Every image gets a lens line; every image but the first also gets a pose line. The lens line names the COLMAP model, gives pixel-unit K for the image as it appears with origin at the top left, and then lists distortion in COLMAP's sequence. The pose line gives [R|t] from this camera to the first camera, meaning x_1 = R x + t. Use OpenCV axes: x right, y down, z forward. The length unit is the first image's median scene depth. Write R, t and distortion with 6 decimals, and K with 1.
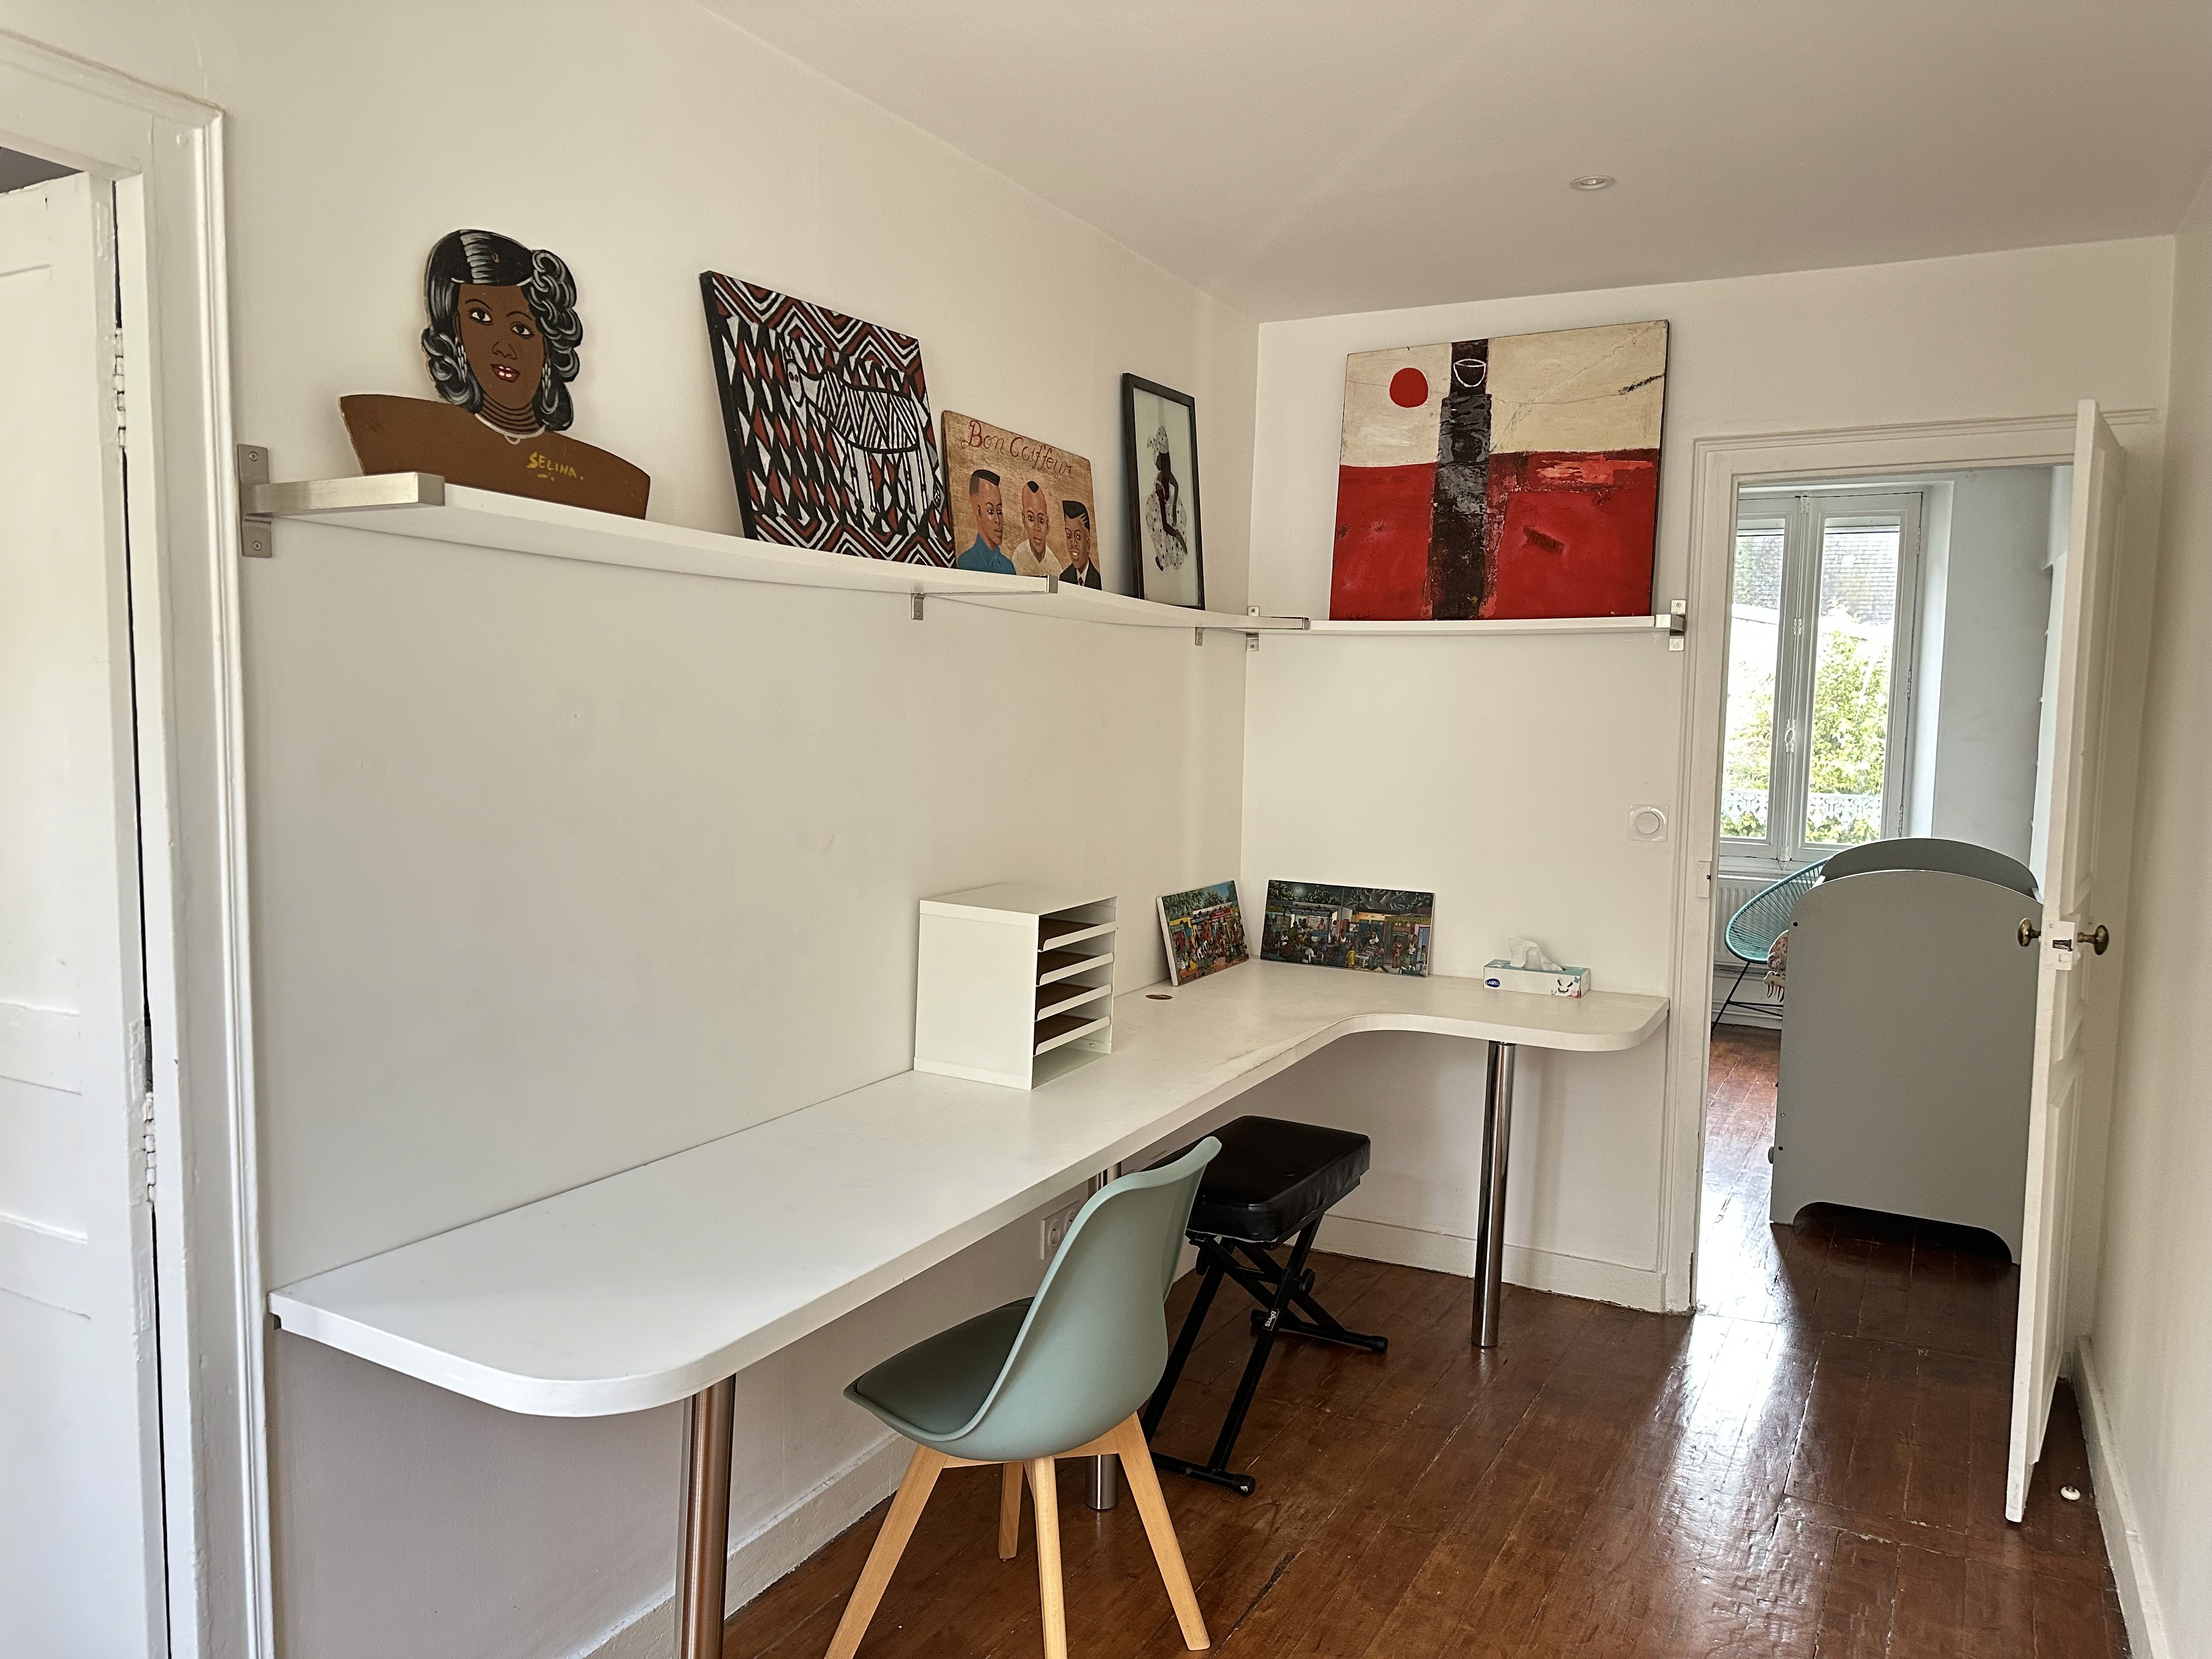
lens RADIAL K [[1537.6, 0, 1102.8], [0, 1537.6, 827.9], [0, 0, 1]] dist [-0.000275, 0.000202]
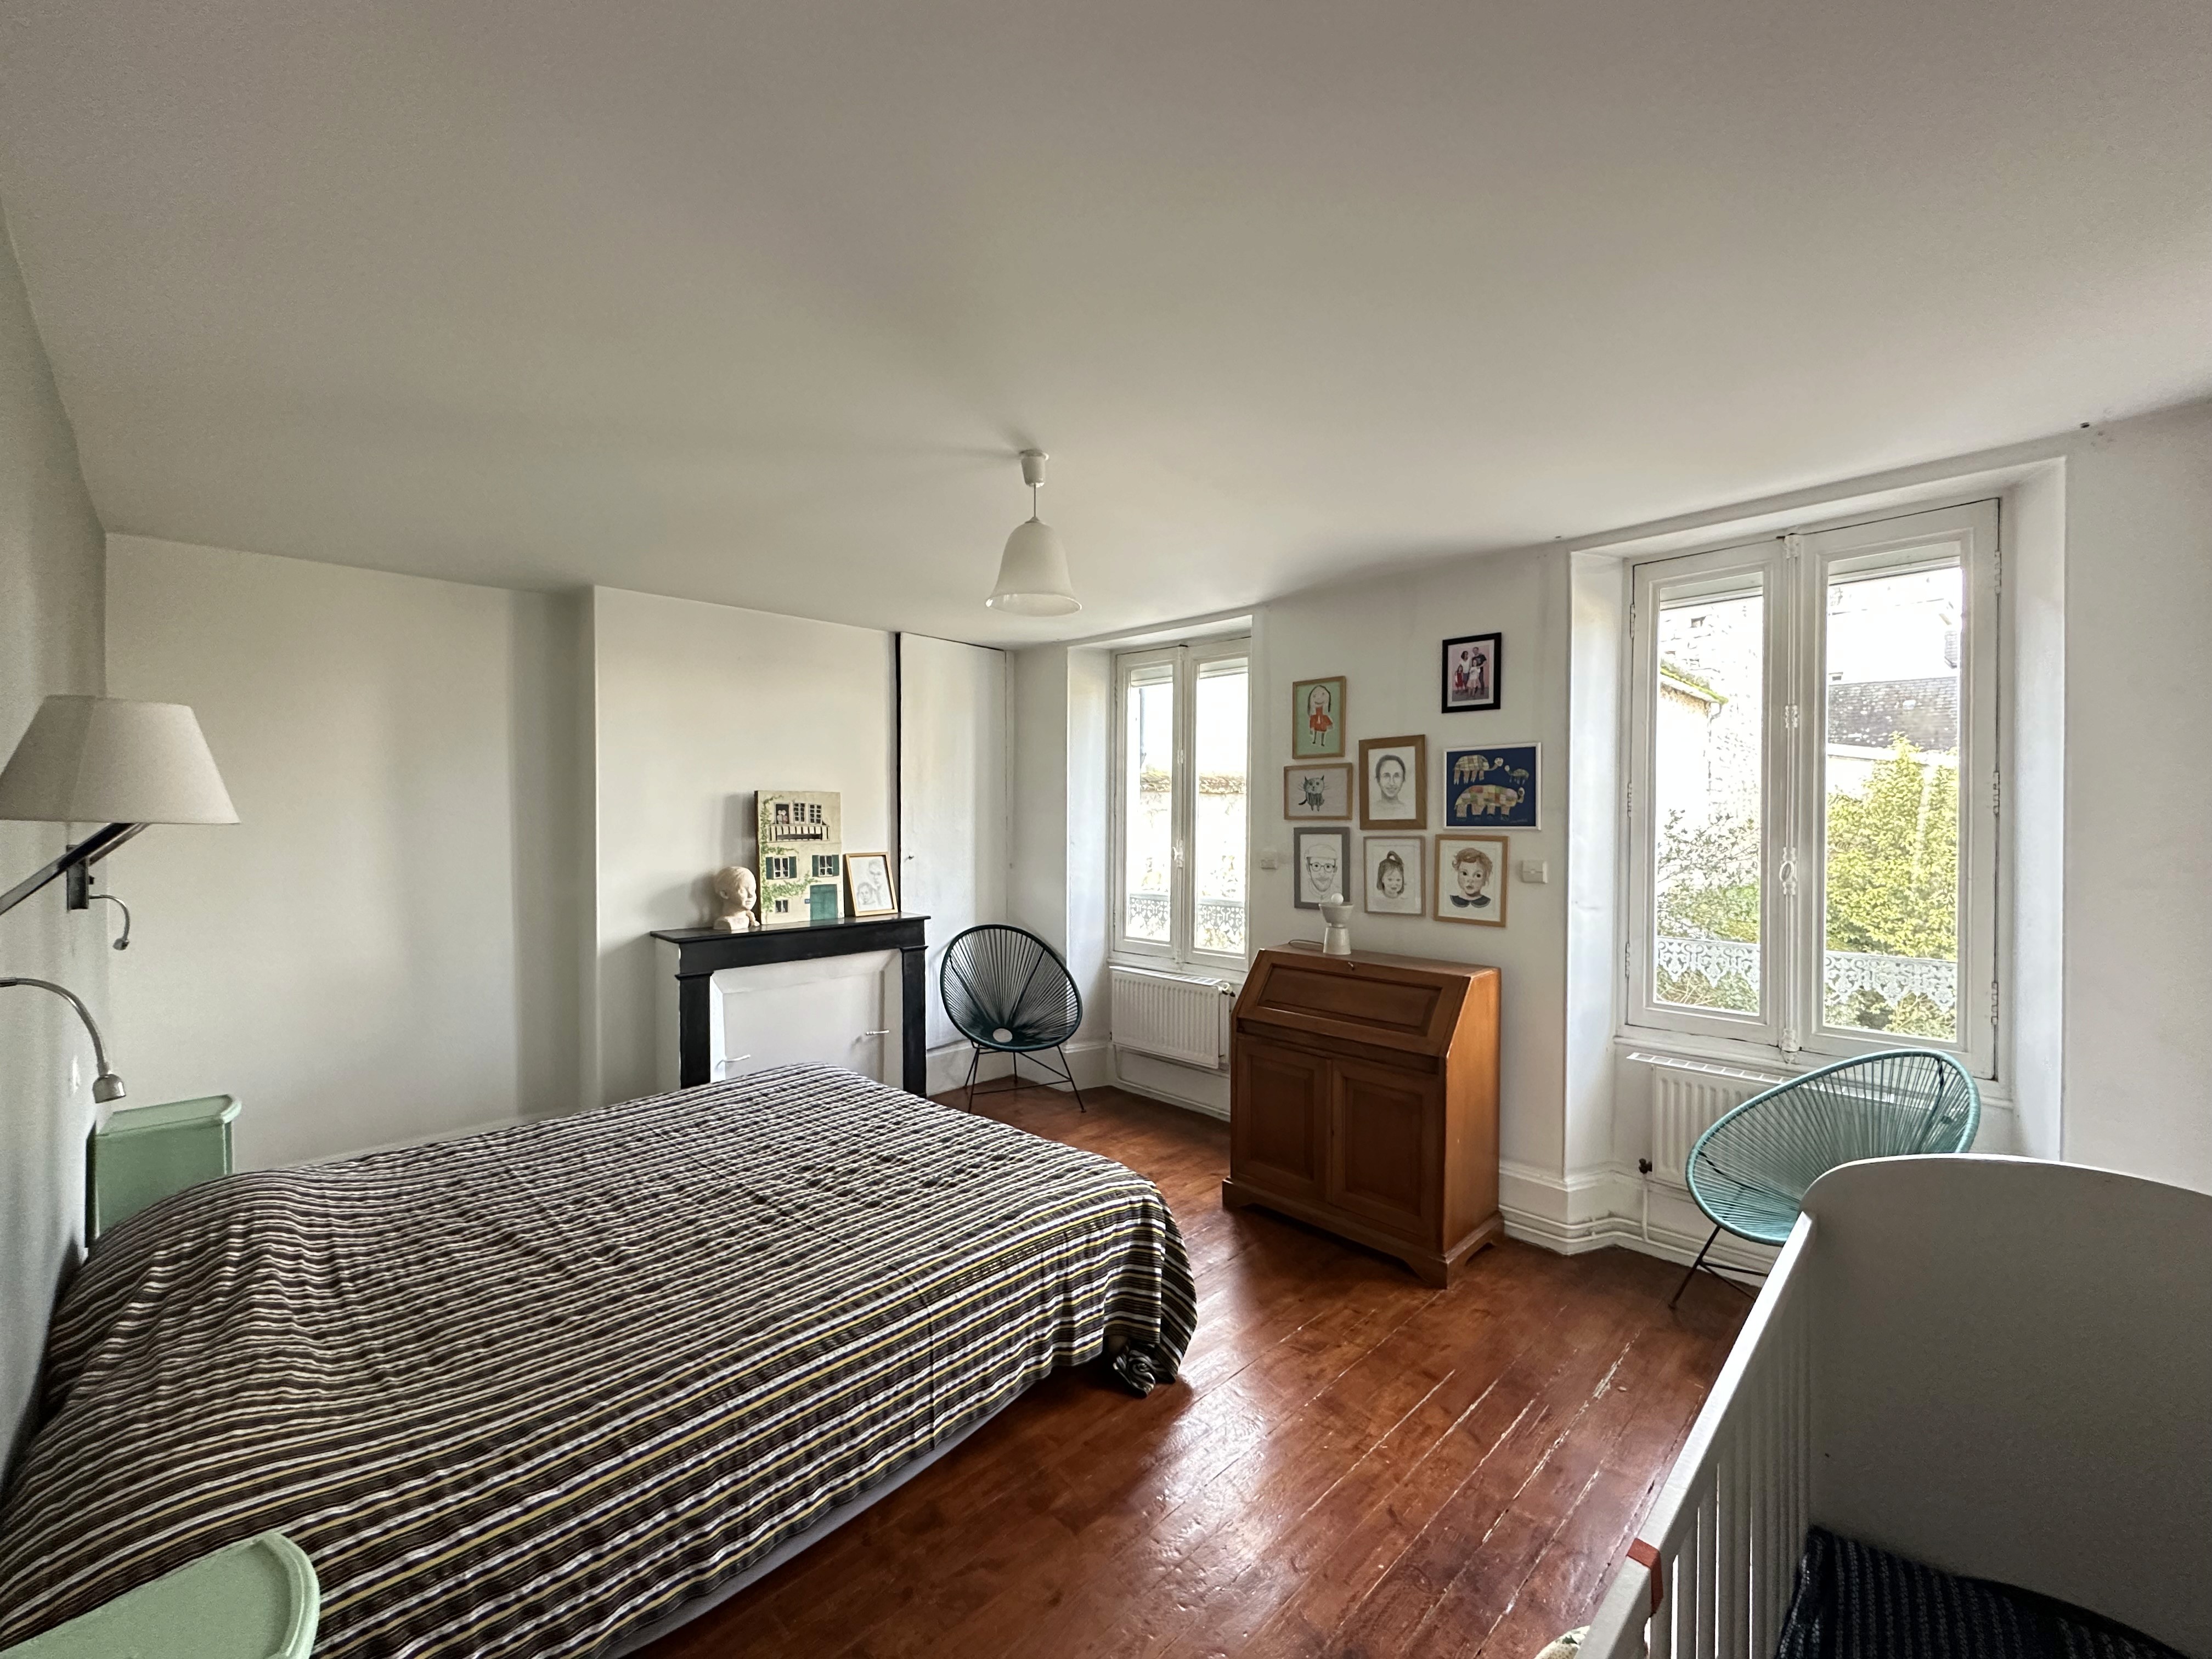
lens RADIAL K [[879.4, 0, 1111.6], [0, 879.4, 827.8], [0, 0, 1]] dist [0.000742, -0.000047]
pose [[0.956959, -0.017944, -0.289669, 0.262775], [-0.005685, 0.996736, -0.080526, -0.044819], [0.290168, 0.078707, 0.953733, 0.514738]]
